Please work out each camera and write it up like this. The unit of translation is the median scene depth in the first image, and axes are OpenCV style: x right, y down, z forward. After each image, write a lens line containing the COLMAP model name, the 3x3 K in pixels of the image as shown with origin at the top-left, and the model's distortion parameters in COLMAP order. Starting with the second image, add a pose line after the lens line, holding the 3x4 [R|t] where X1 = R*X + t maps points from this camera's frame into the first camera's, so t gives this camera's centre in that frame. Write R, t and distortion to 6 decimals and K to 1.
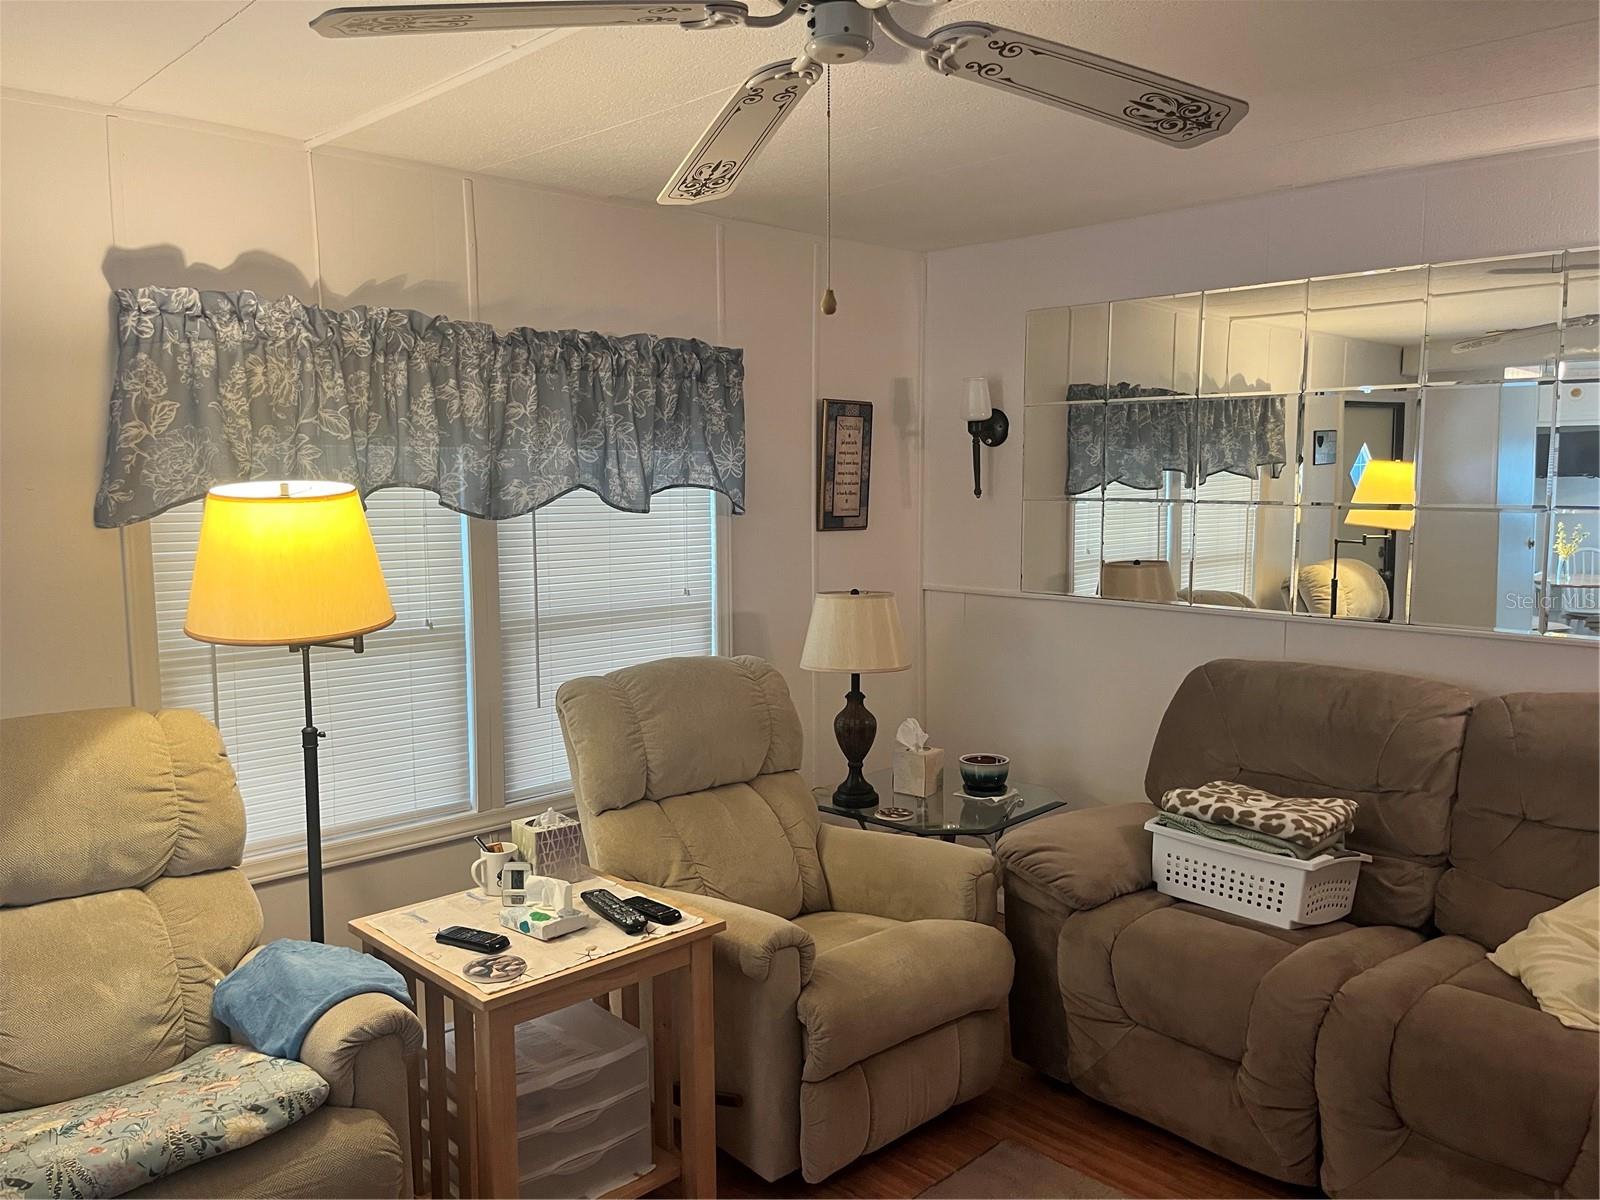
lens RADIAL K [[1213.0, 0, 788.7], [0, 1213.0, 609.3], [0, 0, 1]] dist [0.058089, -0.084291]
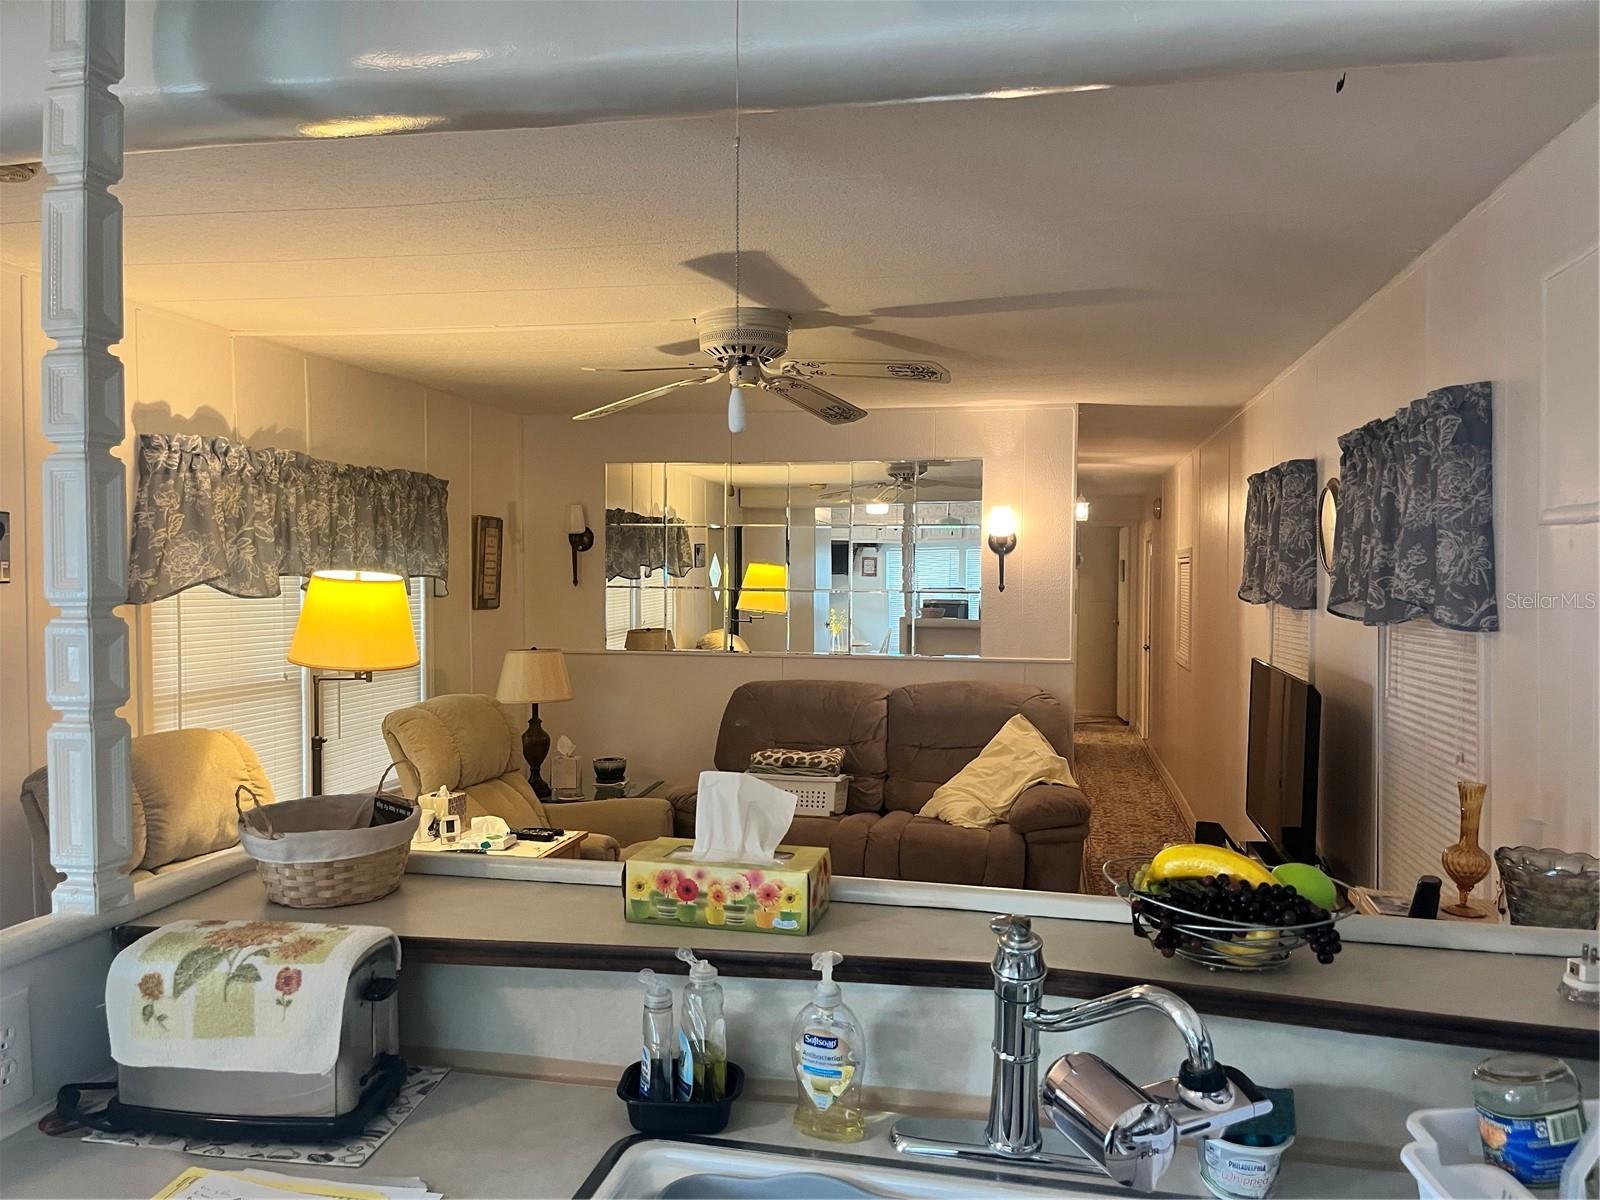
lens RADIAL K [[1213.0, 0, 808.1], [0, 1213.0, 614.2], [0, 0, 1]] dist [0.058089, -0.084291]
pose [[0.813640, -0.012517, 0.581234, -0.614029], [0.056211, 0.996778, -0.057221, 0.053958], [-0.578645, 0.079229, 0.811722, -0.449618]]
